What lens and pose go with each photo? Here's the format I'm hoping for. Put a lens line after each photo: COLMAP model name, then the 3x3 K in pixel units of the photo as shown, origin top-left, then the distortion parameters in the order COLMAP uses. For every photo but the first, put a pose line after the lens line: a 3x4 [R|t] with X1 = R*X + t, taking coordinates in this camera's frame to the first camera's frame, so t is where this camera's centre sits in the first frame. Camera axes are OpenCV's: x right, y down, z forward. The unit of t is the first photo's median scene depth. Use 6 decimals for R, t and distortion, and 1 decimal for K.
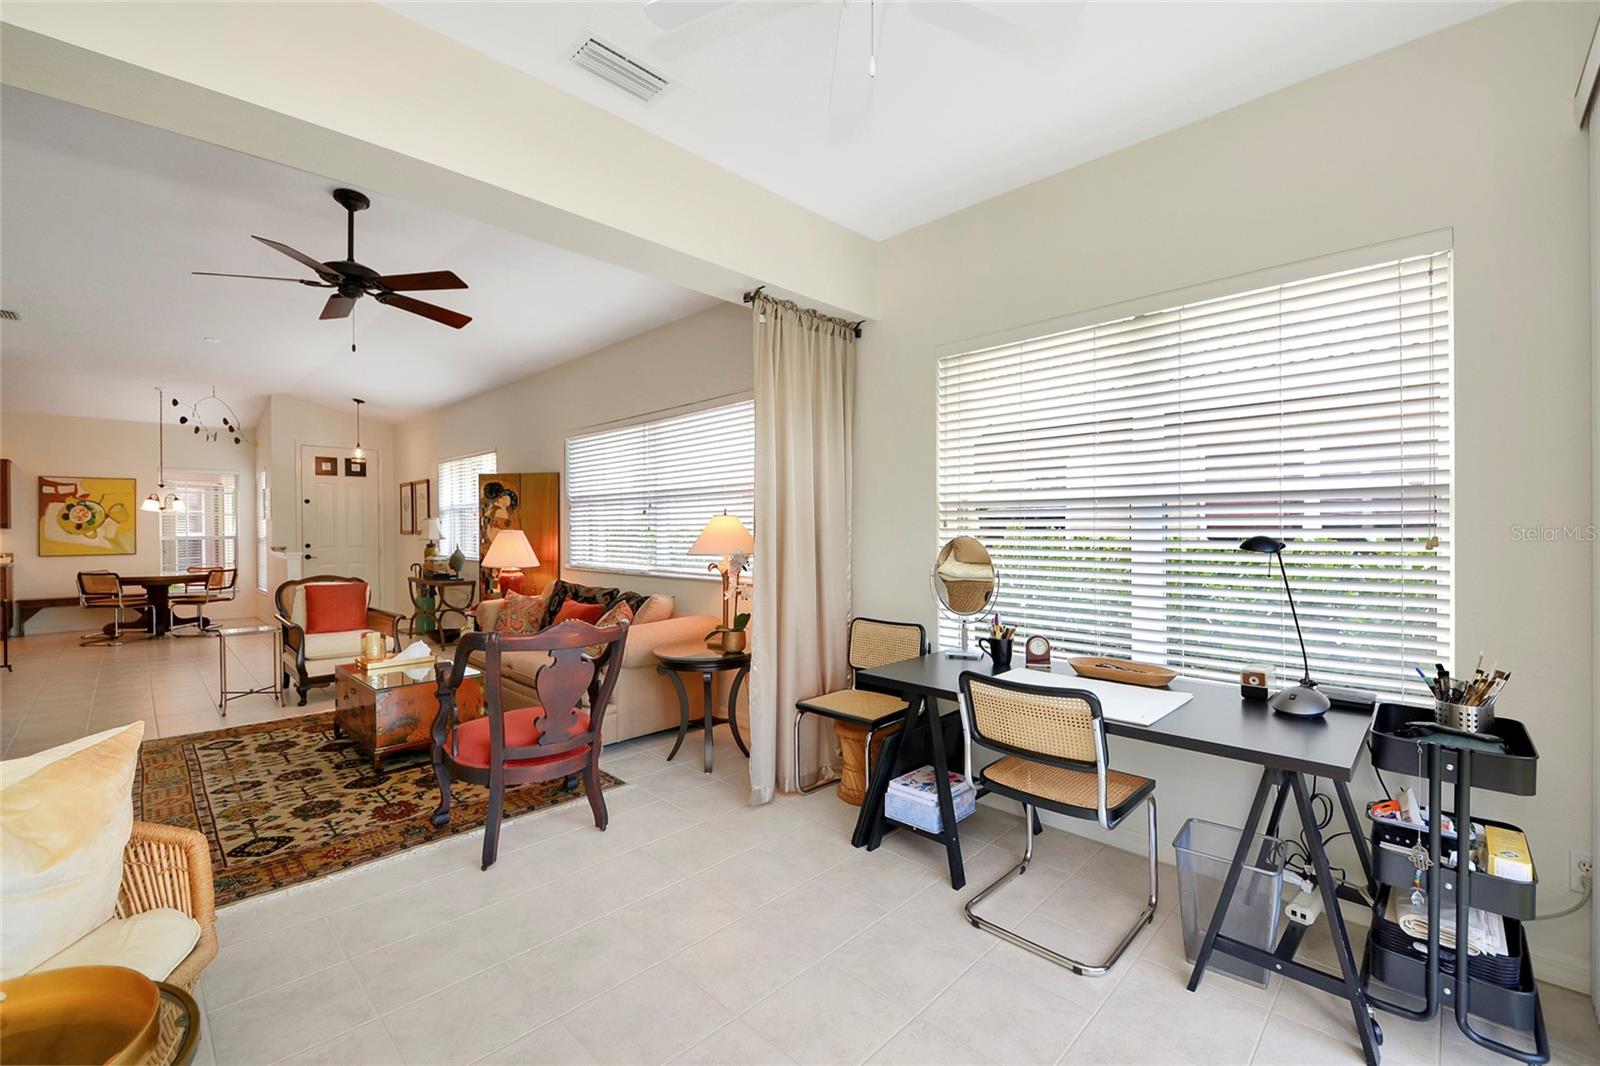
lens RADIAL K [[676.5, 0, 804.6], [0, 676.5, 540.8], [0, 0, 1]] dist [0.000118, -0.011564]
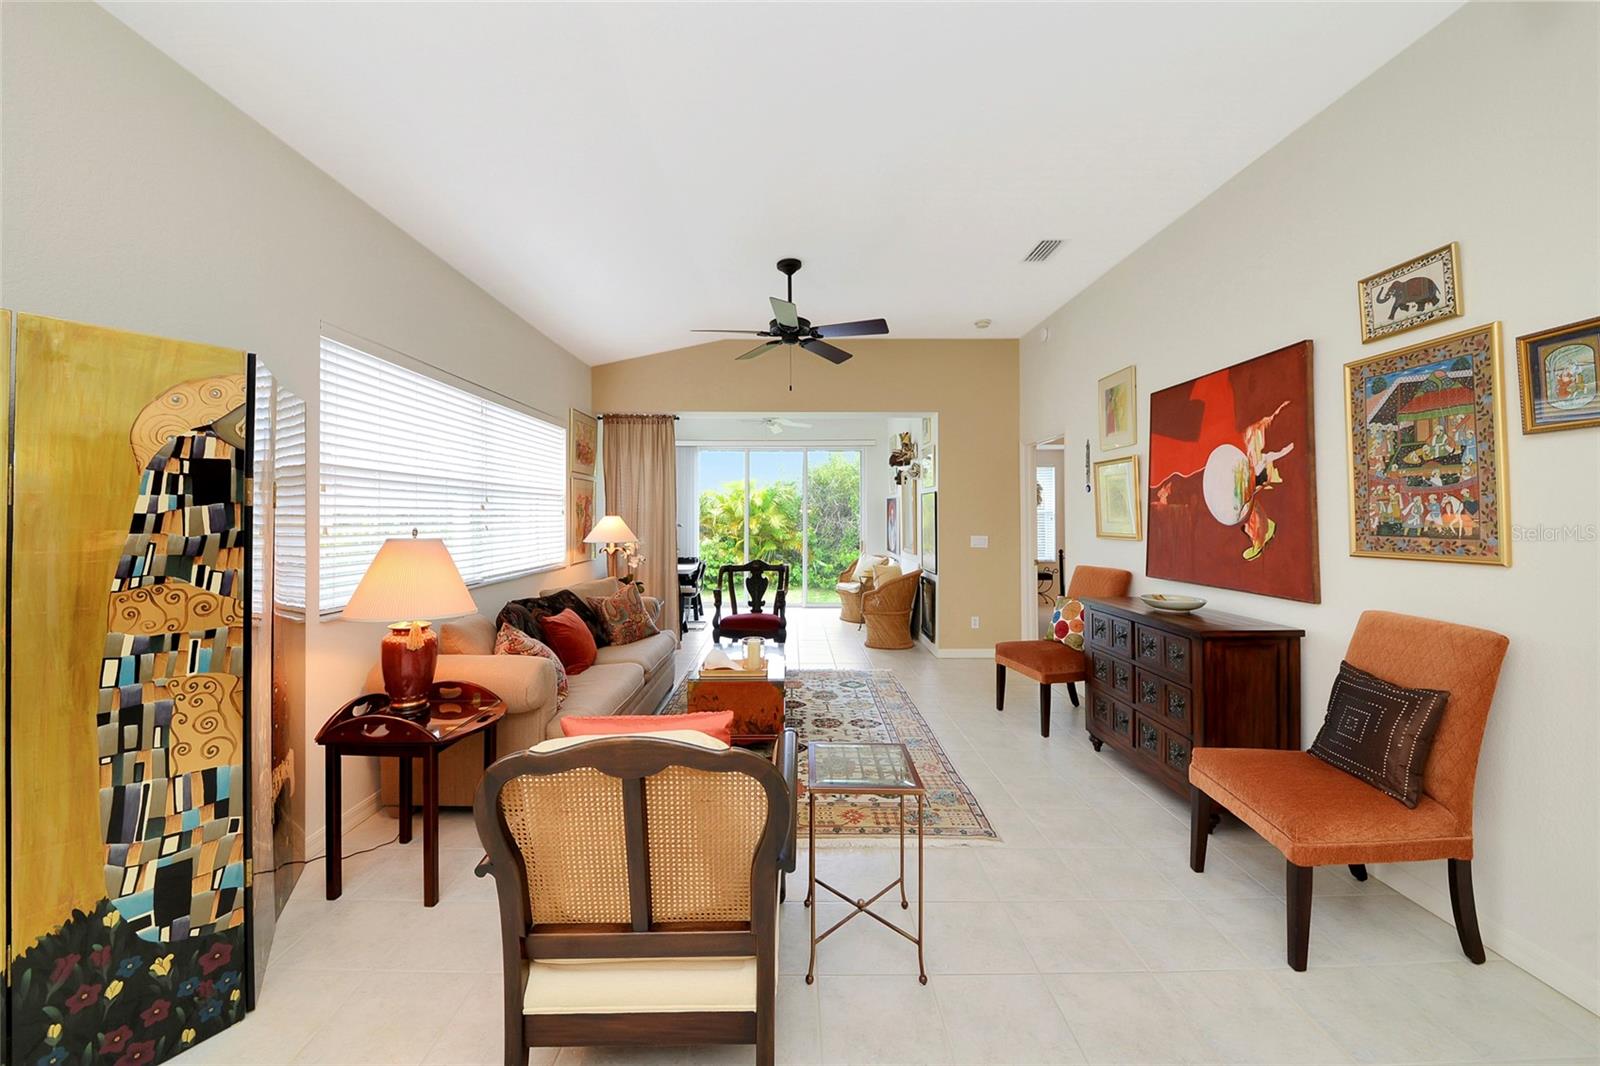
lens RADIAL K [[579.3, 0, 795.0], [0, 579.3, 506.9], [0, 0, 1]] dist [-0.023222, -0.000377]
pose [[-0.707828, 0.012331, 0.706277, -1.337043], [0.013726, 0.999899, -0.003702, -0.045842], [-0.706251, 0.007074, -0.707926, 1.634203]]
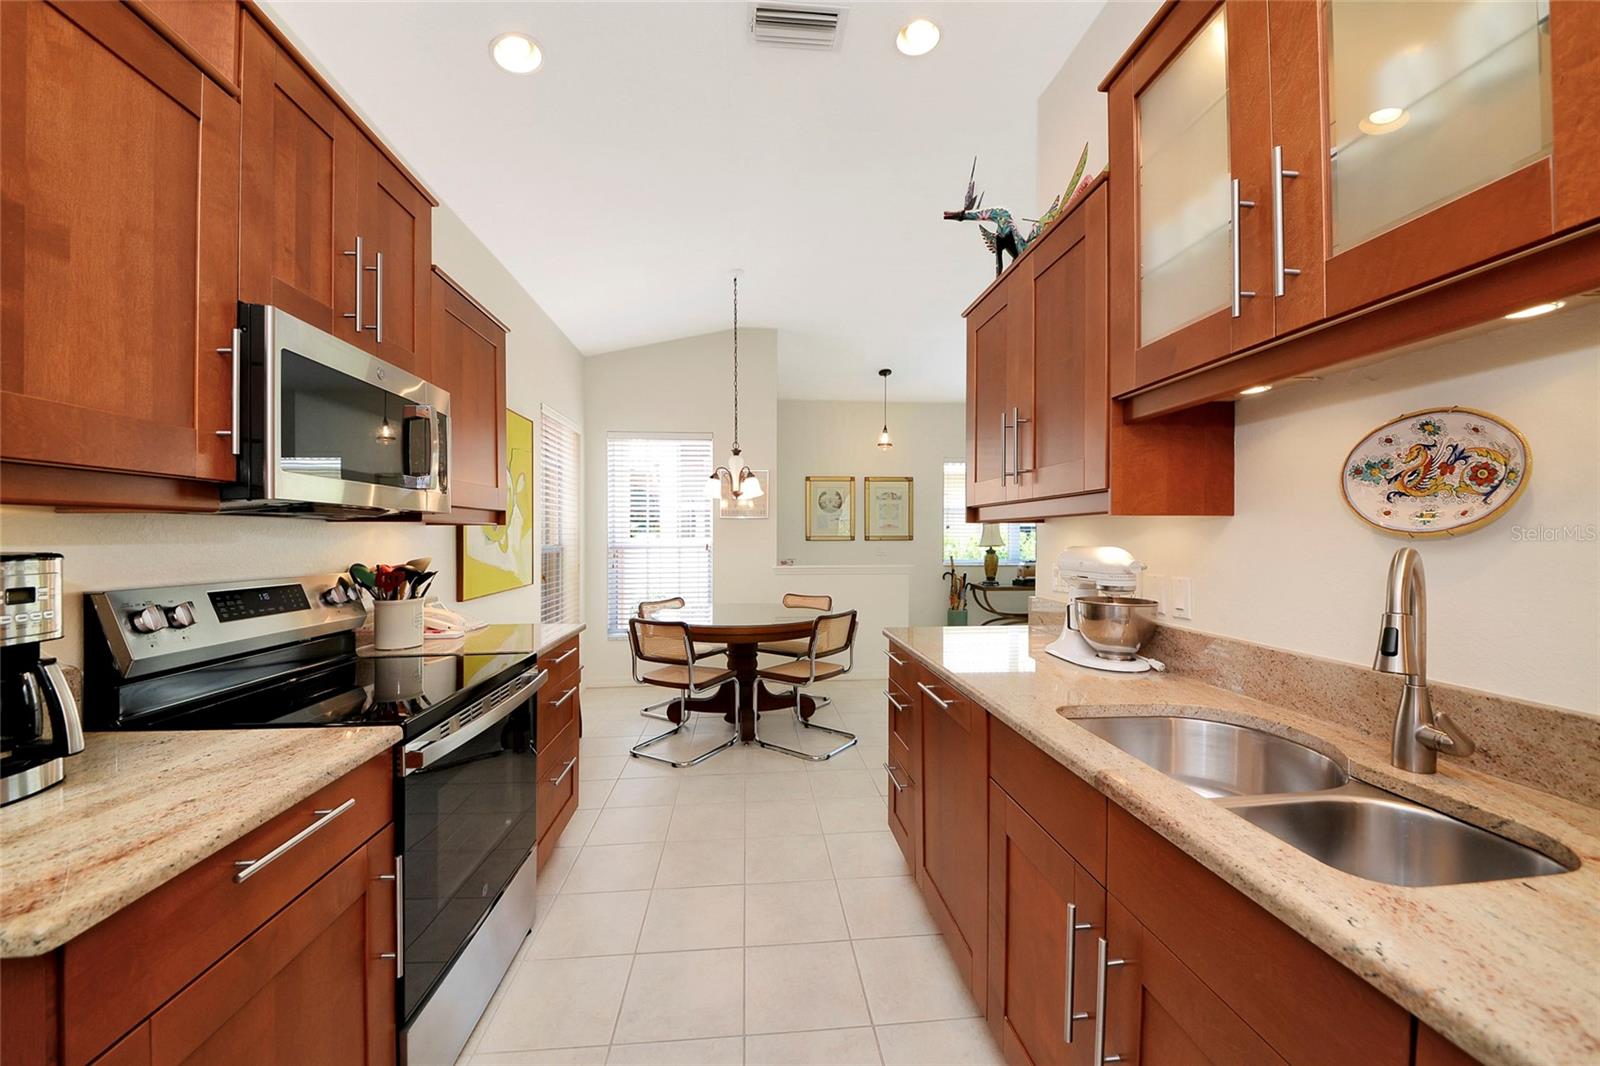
lens RADIAL K [[595.3, 0, 795.2], [0, 595.3, 535.2], [0, 0, 1]] dist [0.009009, -0.012743]
pose [[0.655291, 0.004746, 0.755362, -2.762994], [0.012298, 0.999781, -0.016951, -0.011323], [-0.755277, 0.020398, 0.655089, 1.362004]]
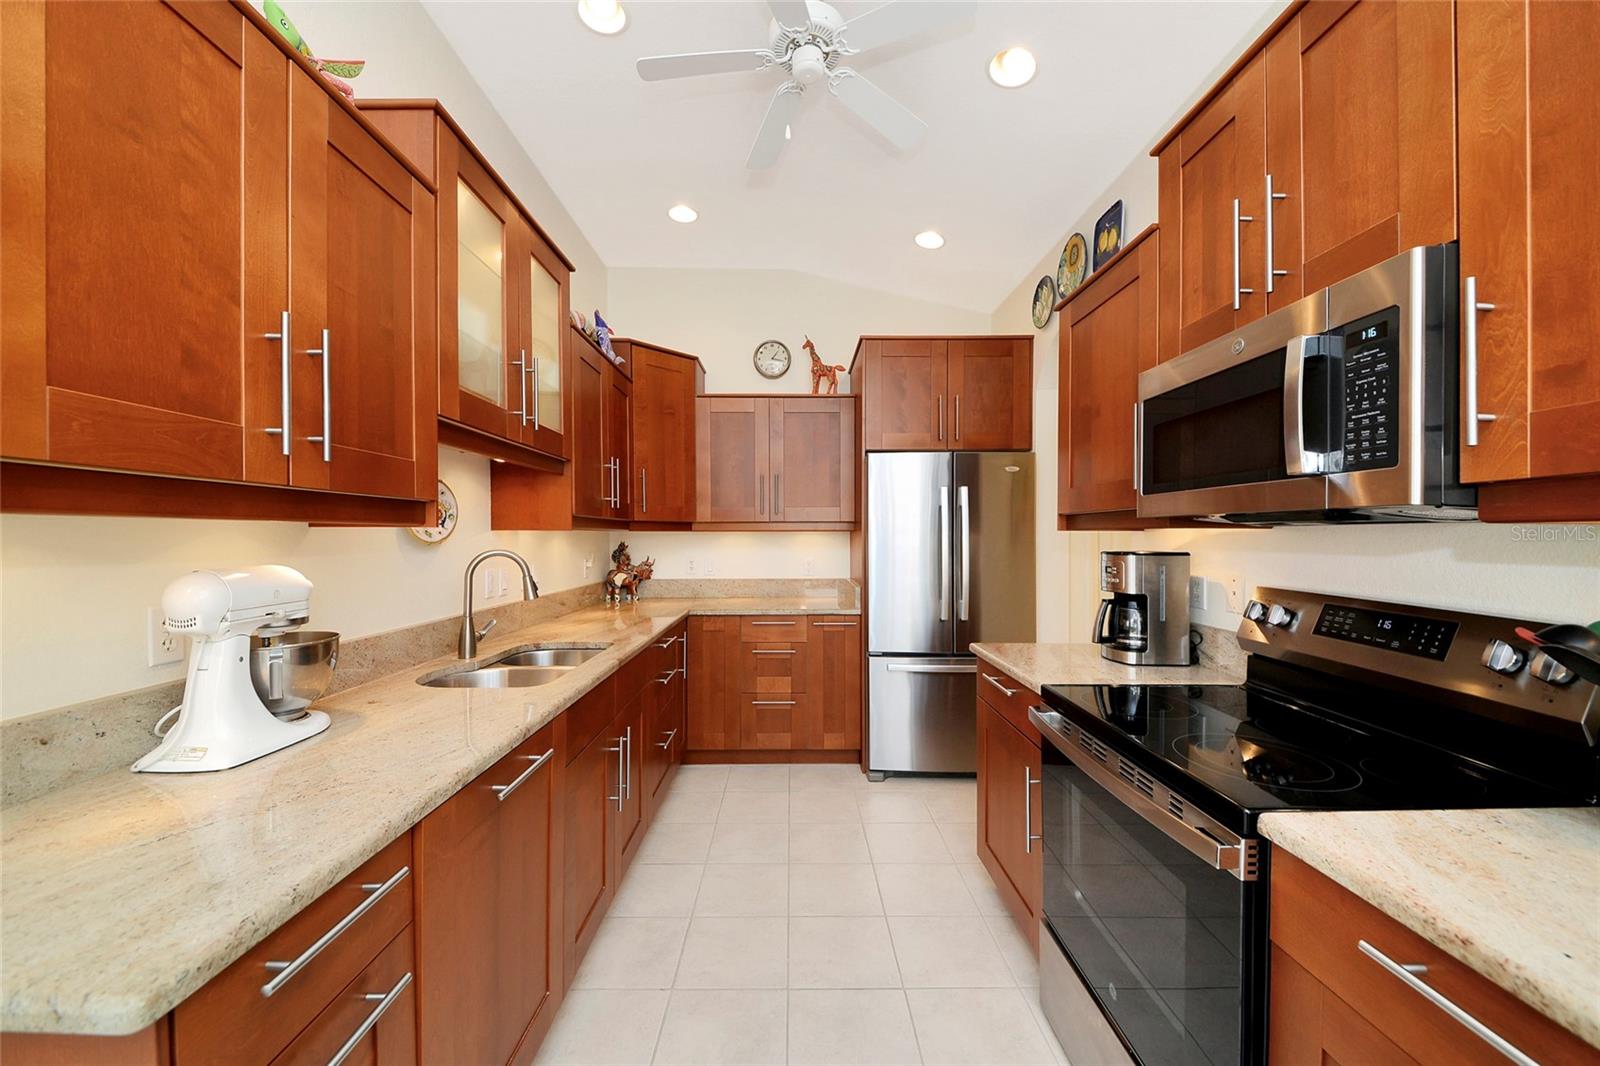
lens RADIAL K [[595.3, 0, 795.2], [0, 595.3, 535.2], [0, 0, 1]] dist [0.009009, -0.012743]
pose [[-0.710184, 0.004899, -0.703999, -2.225928], [-0.009265, 0.999824, 0.016303, -0.031409], [0.703955, 0.018100, -0.710014, 1.911743]]
